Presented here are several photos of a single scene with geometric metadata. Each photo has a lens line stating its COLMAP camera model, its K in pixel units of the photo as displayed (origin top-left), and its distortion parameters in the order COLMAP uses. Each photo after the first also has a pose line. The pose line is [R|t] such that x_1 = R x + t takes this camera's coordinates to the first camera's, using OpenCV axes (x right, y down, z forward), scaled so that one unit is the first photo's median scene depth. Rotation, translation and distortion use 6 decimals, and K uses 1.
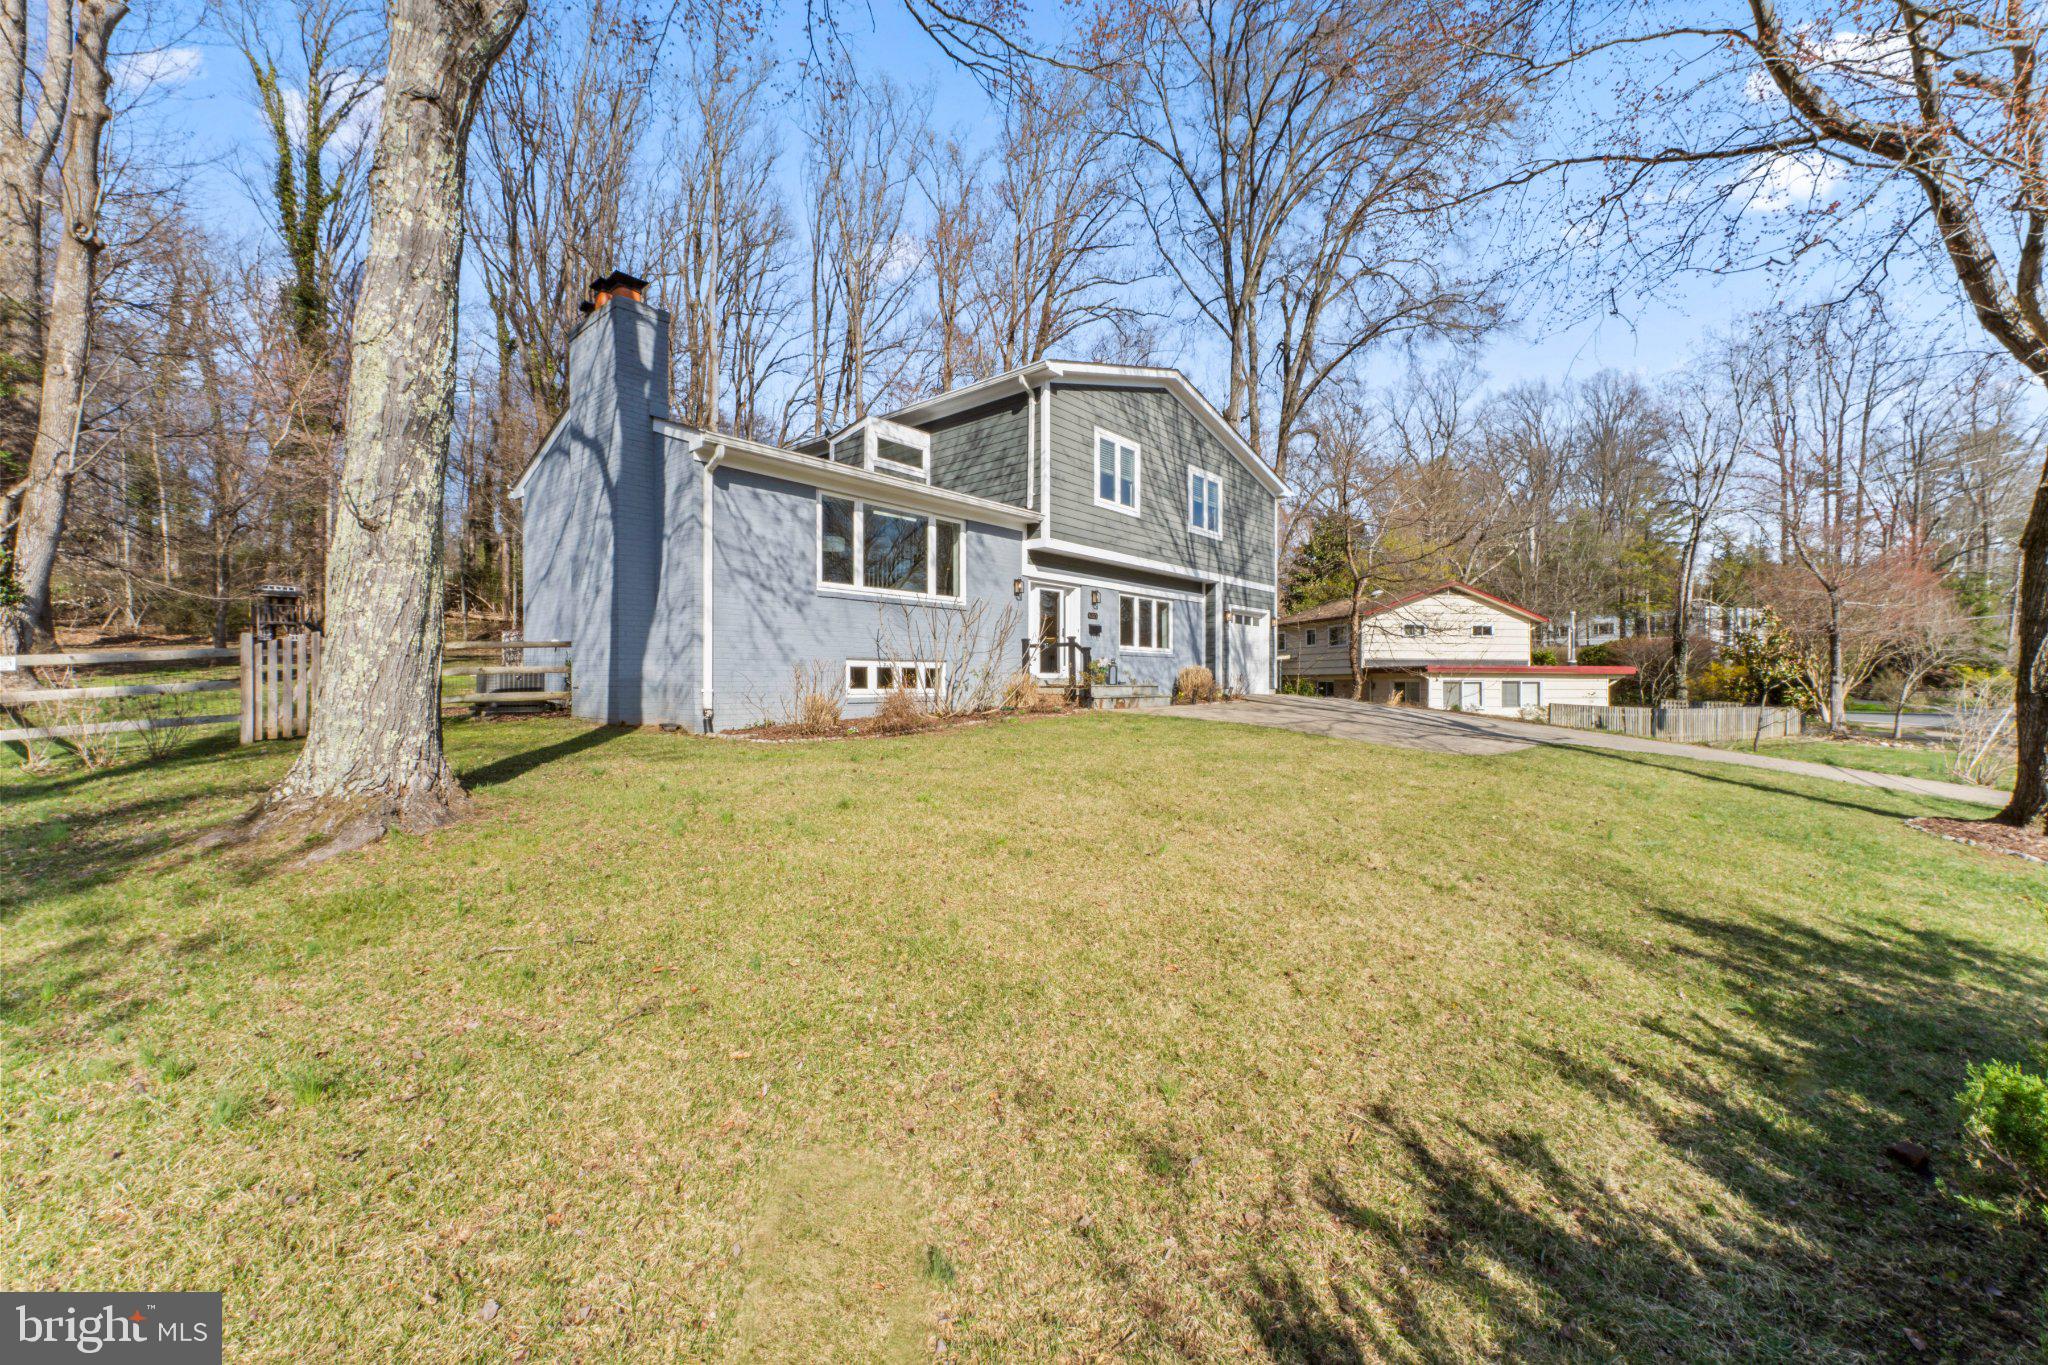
lens RADIAL K [[821.5, 0, 1017.0], [0, 821.5, 686.5], [0, 0, 1]] dist [0.019956, -0.002006]
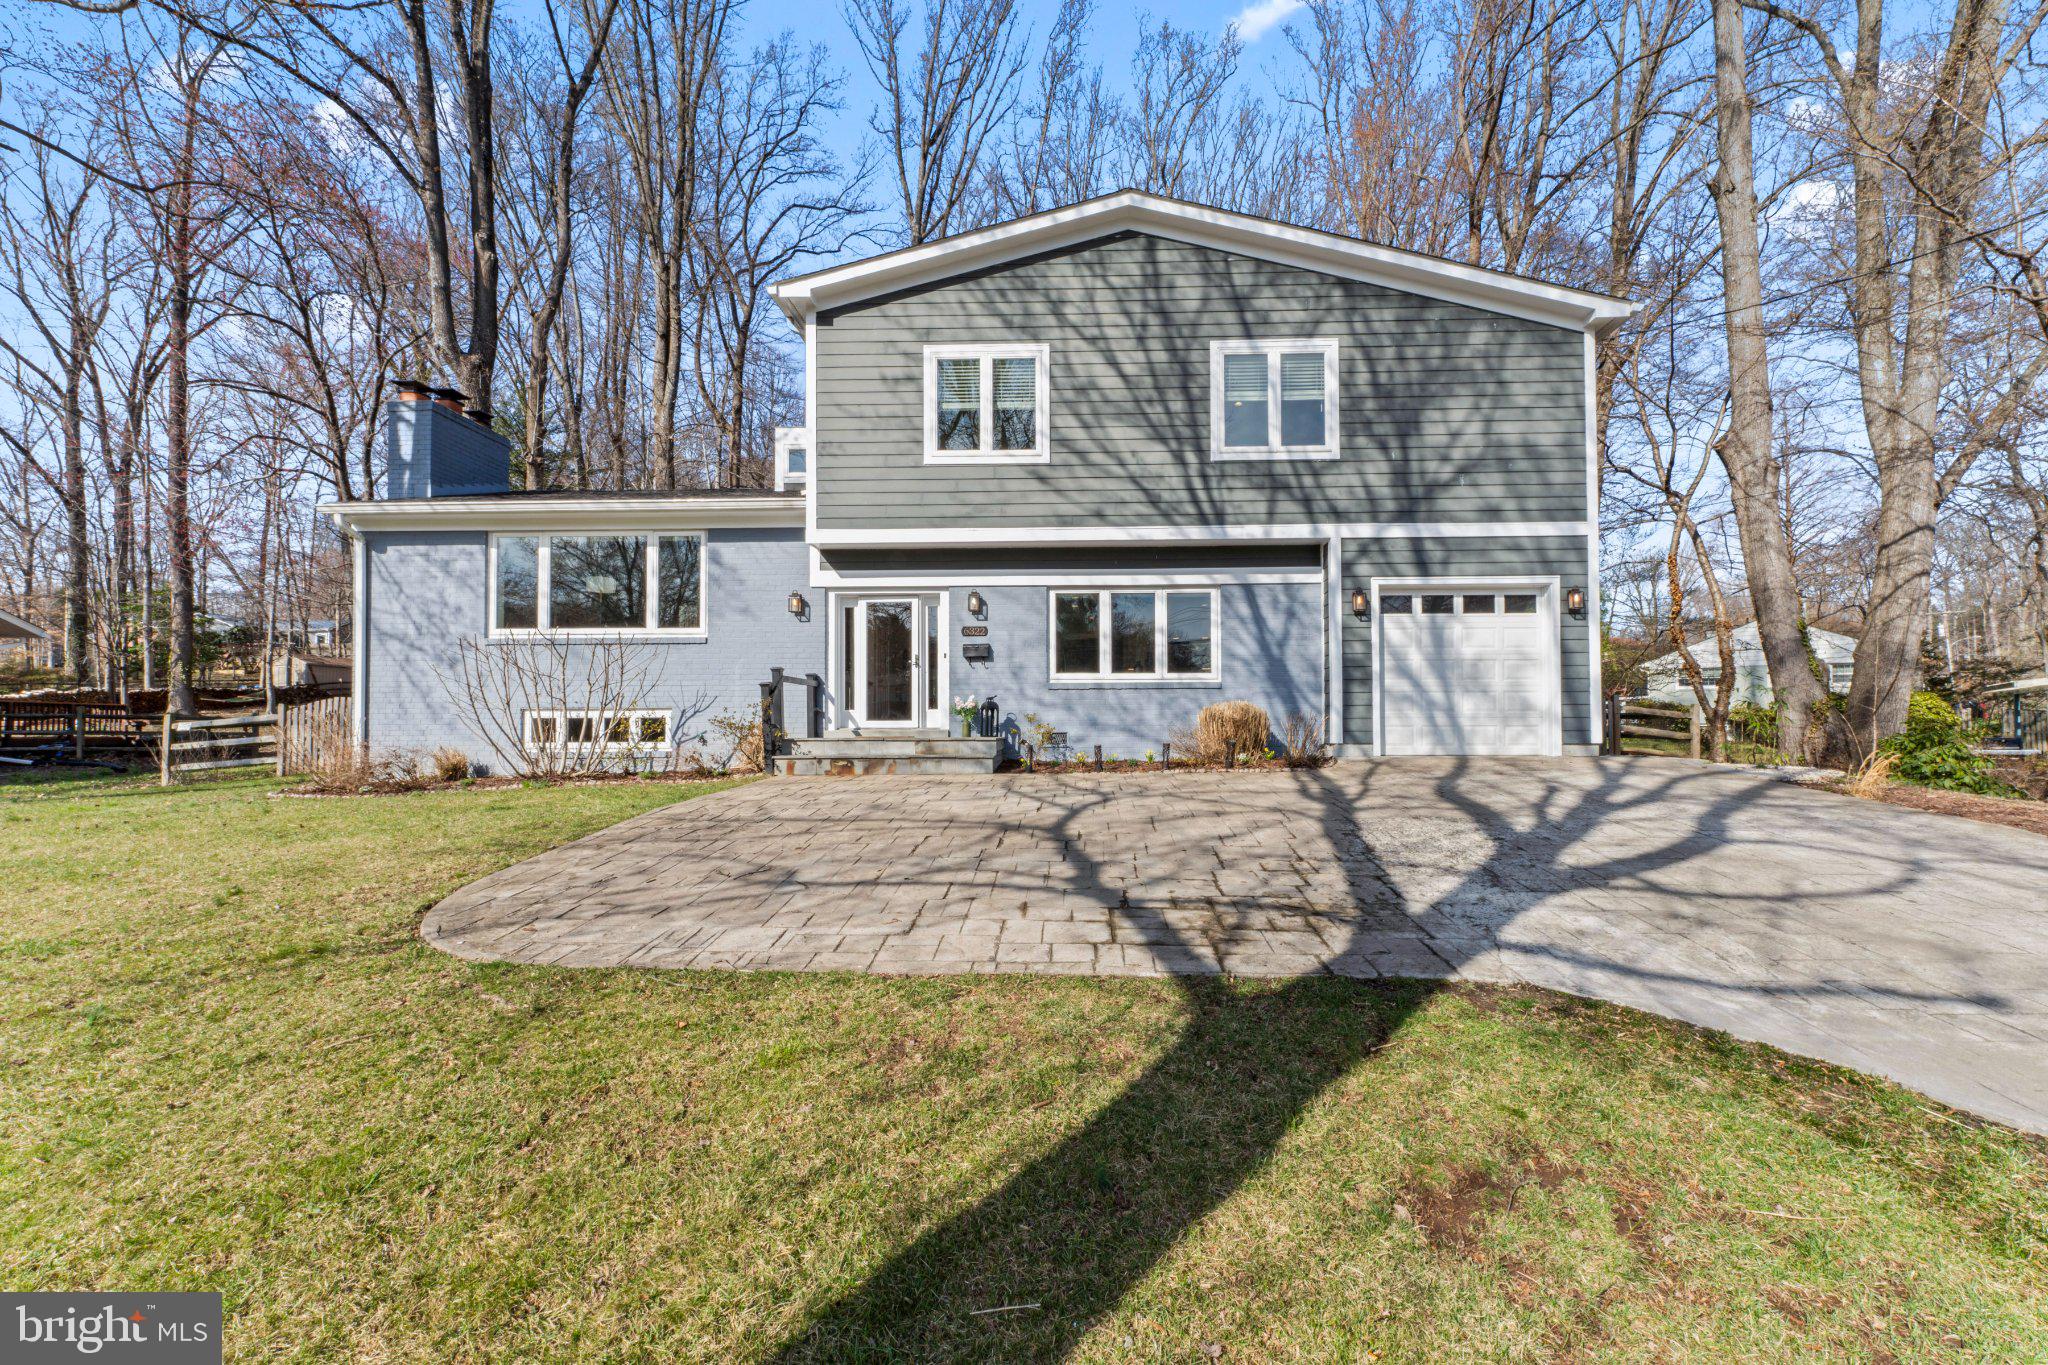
lens RADIAL K [[827.7, 0, 1023.8], [0, 827.7, 728.7], [0, 0, 1]] dist [-0.011463, -0.000182]
pose [[0.635965, -0.015961, -0.771553, 0.639223], [0.000786, 0.999799, -0.020035, 0.004710], [0.771718, 0.012135, 0.635850, 0.630660]]
